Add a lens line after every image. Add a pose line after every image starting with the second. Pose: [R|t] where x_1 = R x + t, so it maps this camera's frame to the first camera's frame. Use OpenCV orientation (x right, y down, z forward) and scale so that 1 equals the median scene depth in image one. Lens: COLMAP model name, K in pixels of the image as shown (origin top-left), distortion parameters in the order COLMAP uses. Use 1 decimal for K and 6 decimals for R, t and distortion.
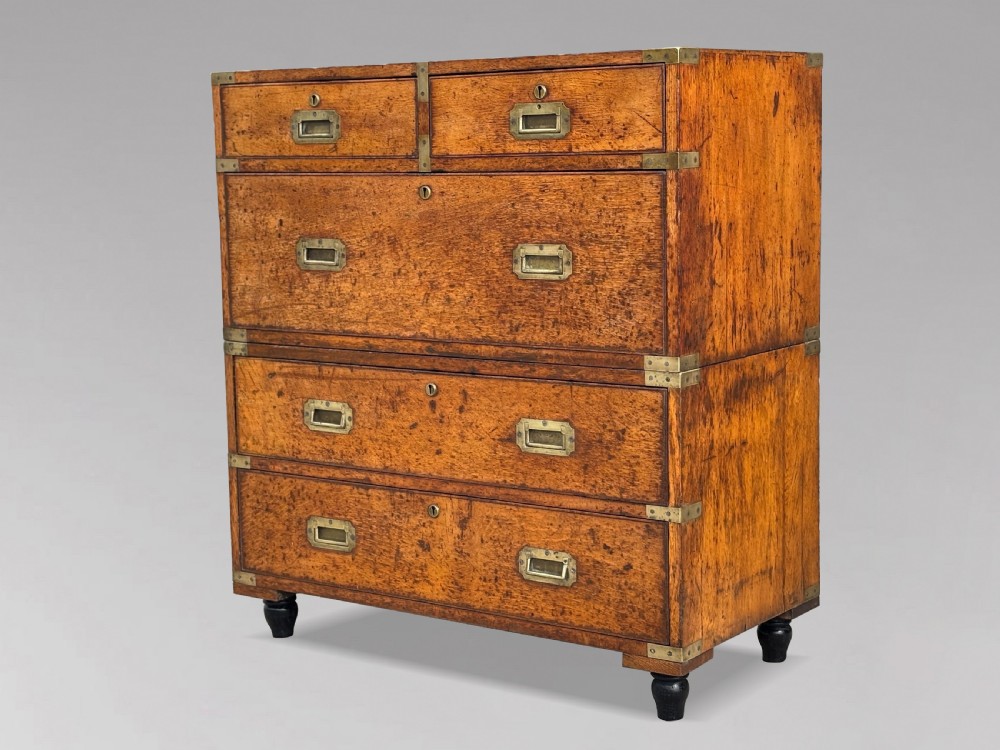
lens RADIAL K [[1713.2, 0, 519.8], [0, 1713.2, 381.1], [0, 0, 1]] dist [0.159304, -0.127072]
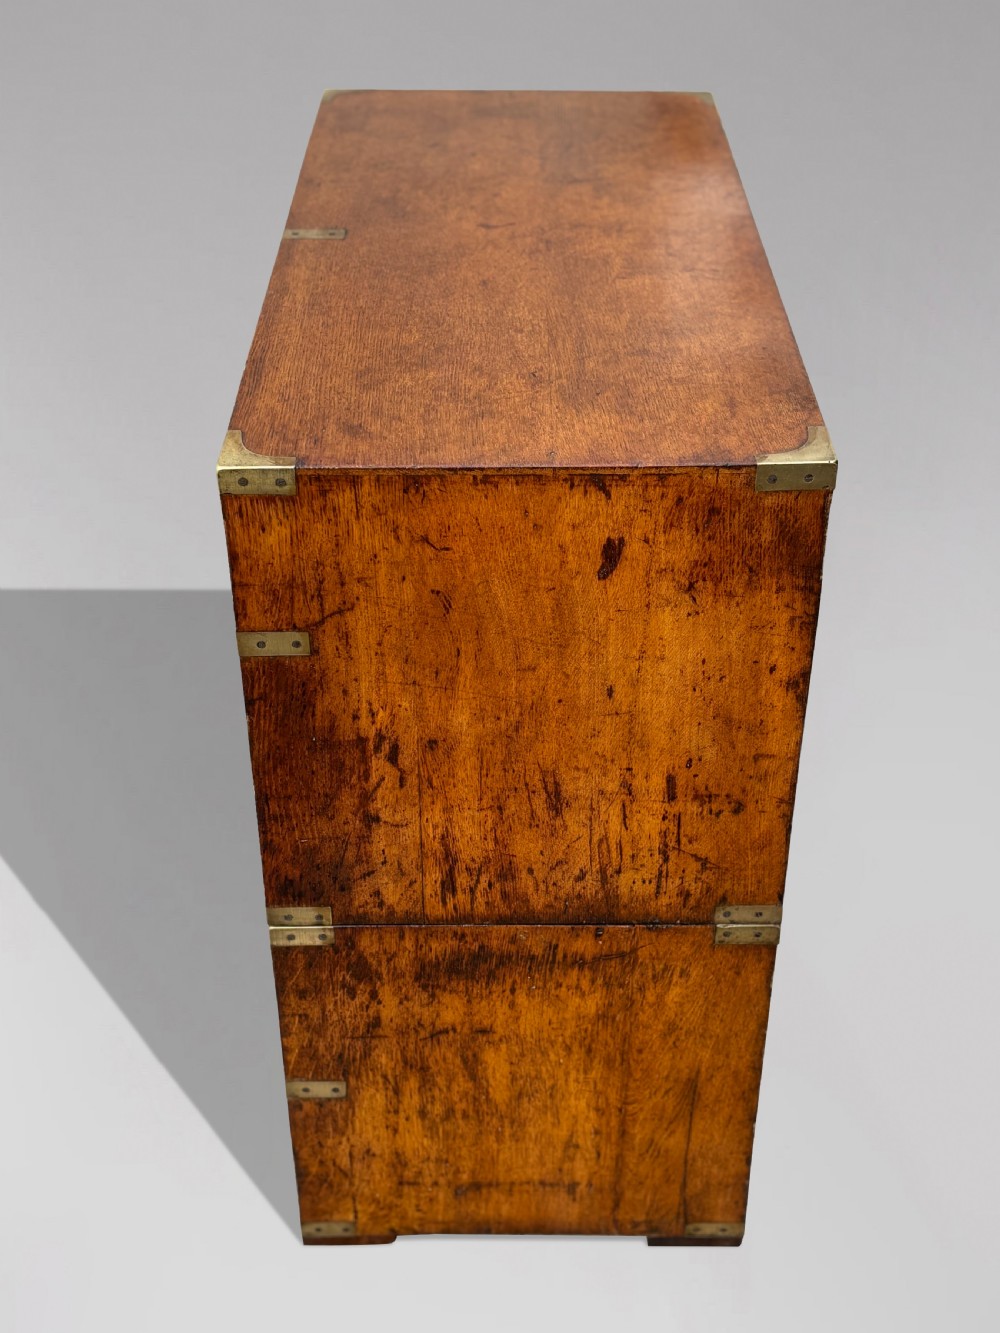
lens RADIAL K [[1676.5, 0, 529.9], [0, 1676.5, 664.7], [0, 0, 1]] dist [0.182809, -0.735530]
pose [[0.584474, 0.473563, -0.658884, 0.477172], [-0.127257, 0.855471, 0.501971, -0.381221], [0.801371, -0.209541, 0.560265, 0.710282]]
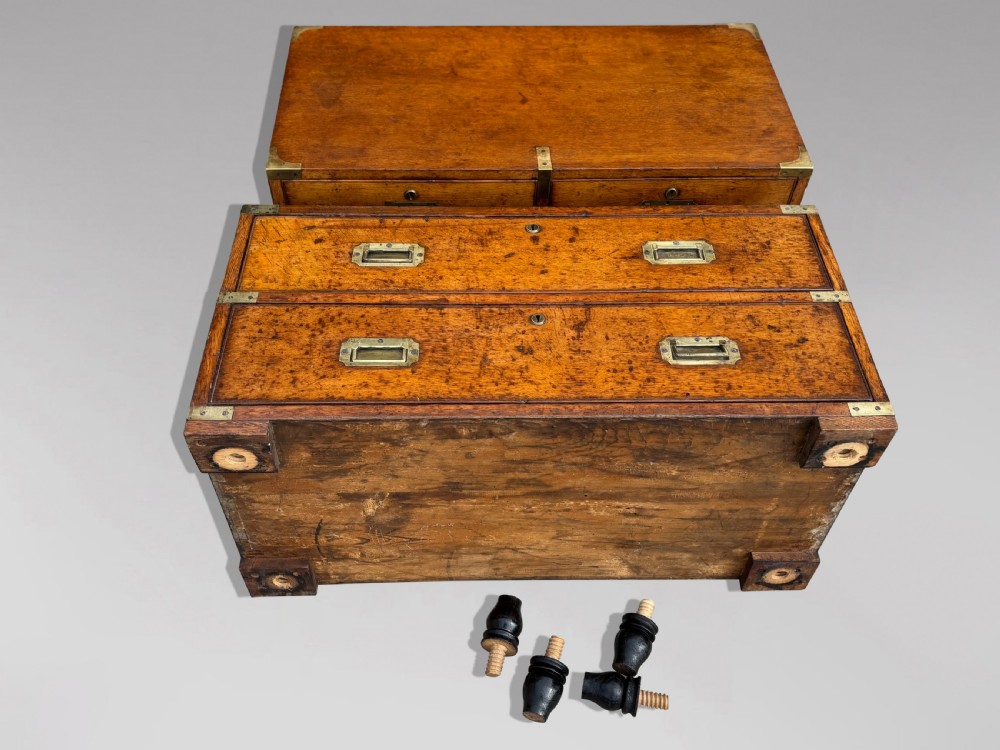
lens RADIAL K [[892.4, 0, 500.0], [0, 892.4, 375.0], [0, 0, 1]] dist [0.203553, -0.693776]
pose [[0.799021, 0.399378, 0.449515, -0.278848], [0.088604, 0.661207, -0.744953, 0.464589], [-0.594740, 0.635062, 0.492931, 0.845807]]
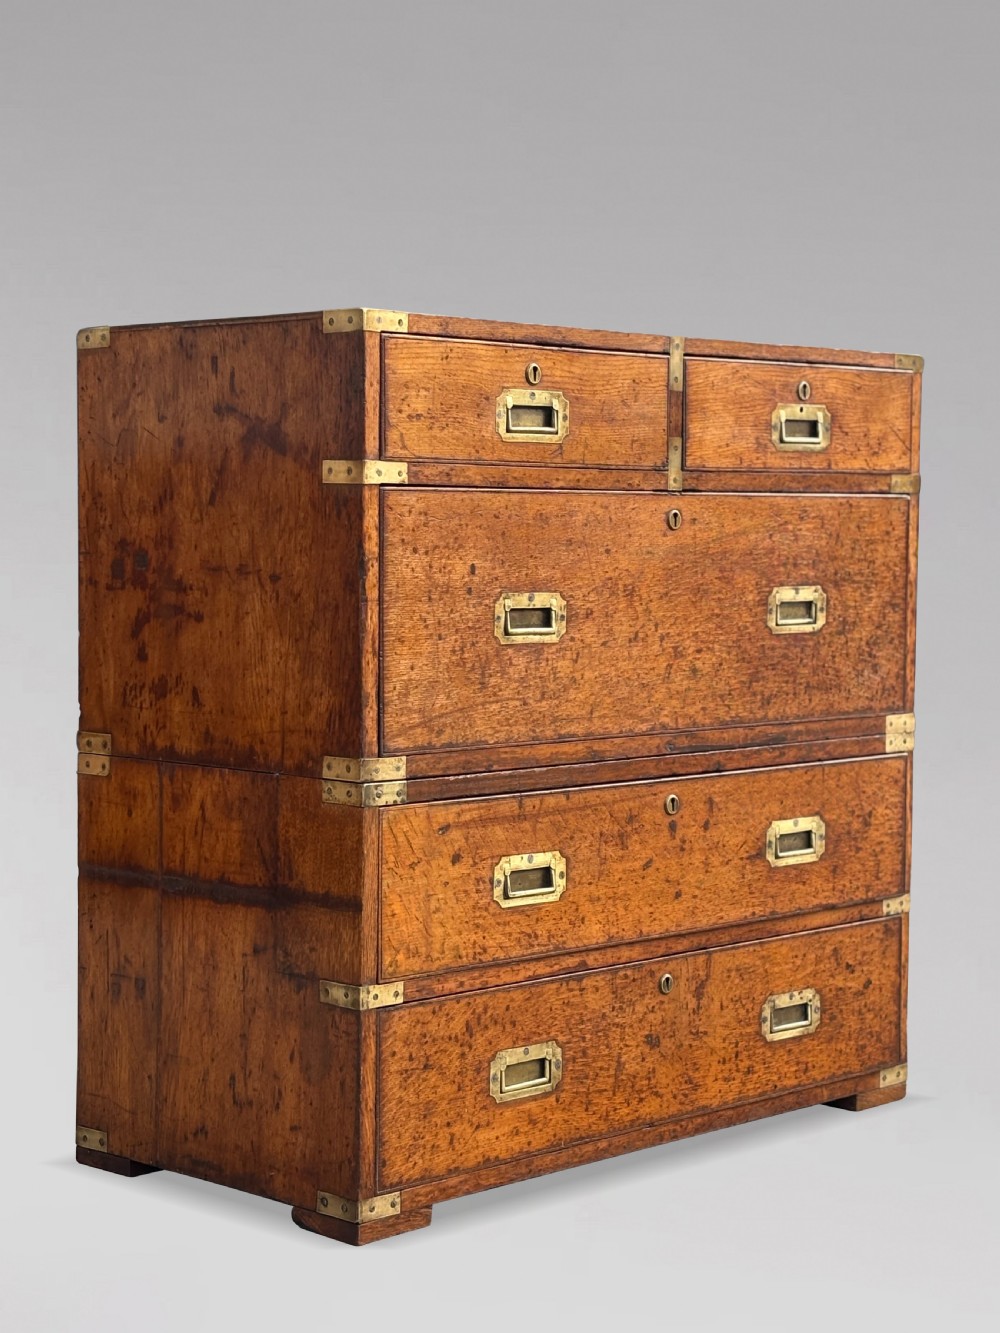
lens RADIAL K [[2603.5, 0, 500.0], [0, 2603.5, 666.5], [0, 0, 1]] dist [0.333915, -3.223934]
pose [[0.146541, -0.037941, 0.988477, -1.146046], [0.124165, 0.992067, 0.019671, -0.082648], [-0.981381, 0.119852, 0.150089, 0.943799]]
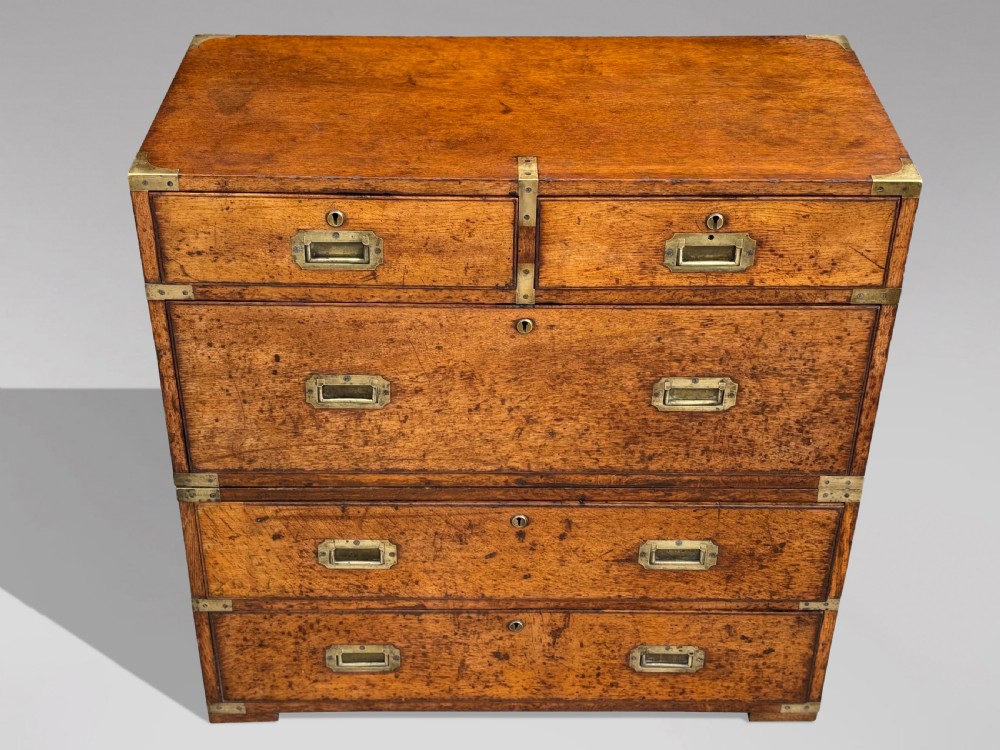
lens RADIAL K [[1414.0, 0, 512.6], [0, 1414.0, 372.4], [0, 0, 1]] dist [0.238202, -0.939555]
pose [[0.805393, -0.305059, 0.508213, -0.410717], [0.052581, 0.890785, 0.451373, -0.398050], [-0.590404, -0.336810, 0.733472, 0.529644]]
